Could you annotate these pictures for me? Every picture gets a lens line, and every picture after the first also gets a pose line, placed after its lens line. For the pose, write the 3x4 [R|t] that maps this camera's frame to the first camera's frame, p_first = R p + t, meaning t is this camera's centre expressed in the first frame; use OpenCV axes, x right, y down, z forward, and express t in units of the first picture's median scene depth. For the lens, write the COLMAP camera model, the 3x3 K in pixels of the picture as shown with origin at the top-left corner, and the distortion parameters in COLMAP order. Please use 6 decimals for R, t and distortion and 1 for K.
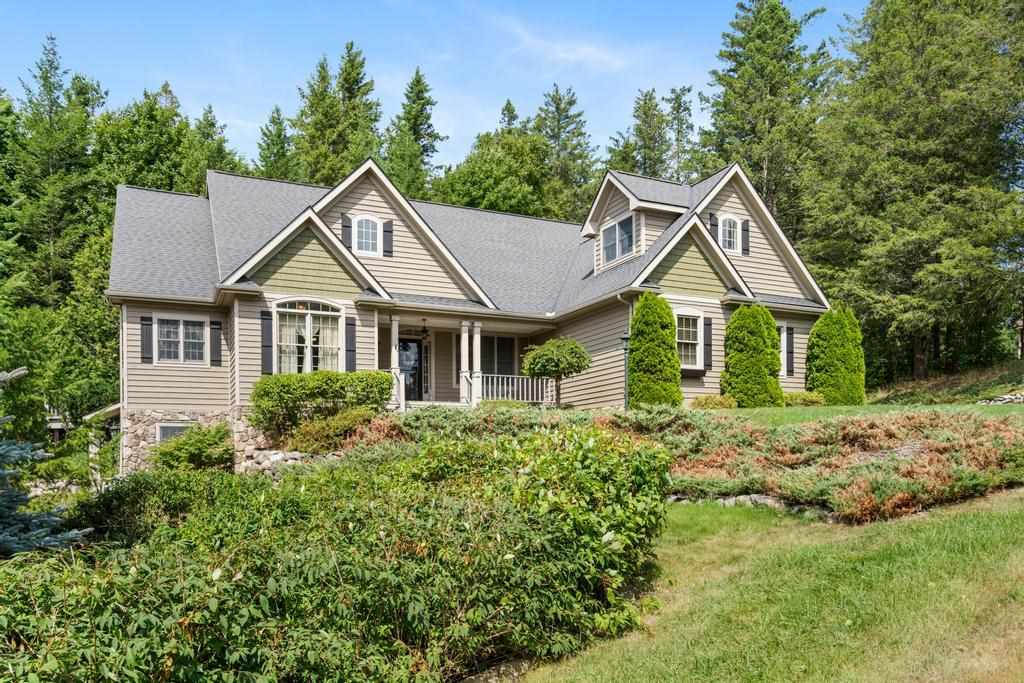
lens RADIAL K [[759.0, 0, 512.0], [0, 759.0, 341.5], [0, 0, 1]] dist [-0.026416, 0.007109]
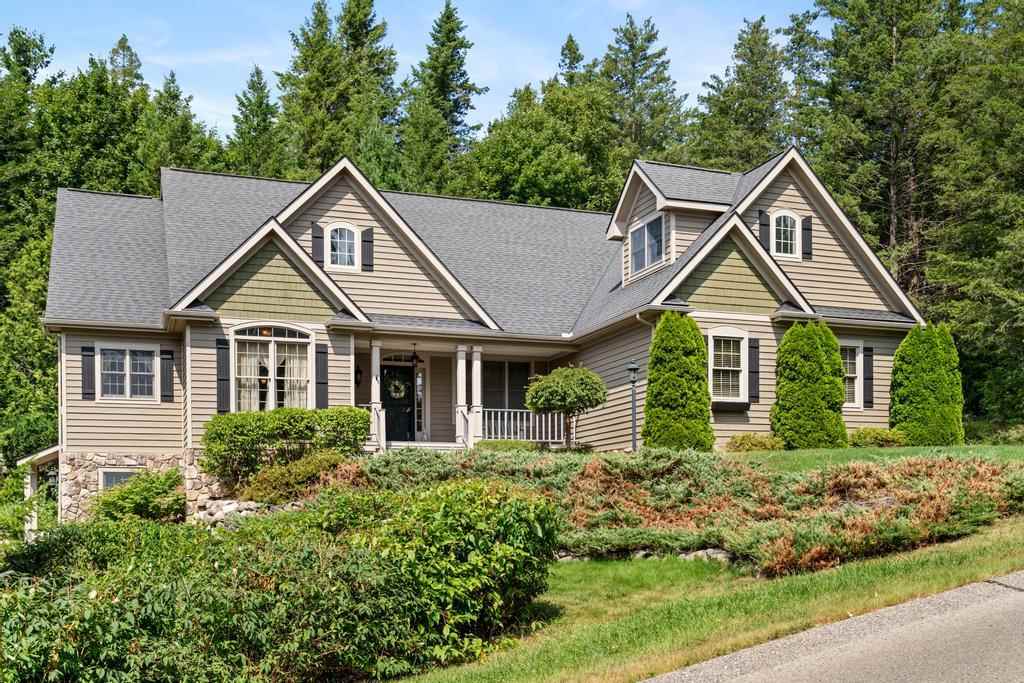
lens RADIAL K [[1001.5, 0, 512.0], [0, 1001.5, 341.5], [0, 0, 1]] dist [-0.008374, -0.023533]
pose [[0.997953, -0.008896, -0.063337, 0.065623], [0.008044, 0.999874, -0.013709, -0.015770], [0.063451, 0.013172, 0.997898, -0.102522]]
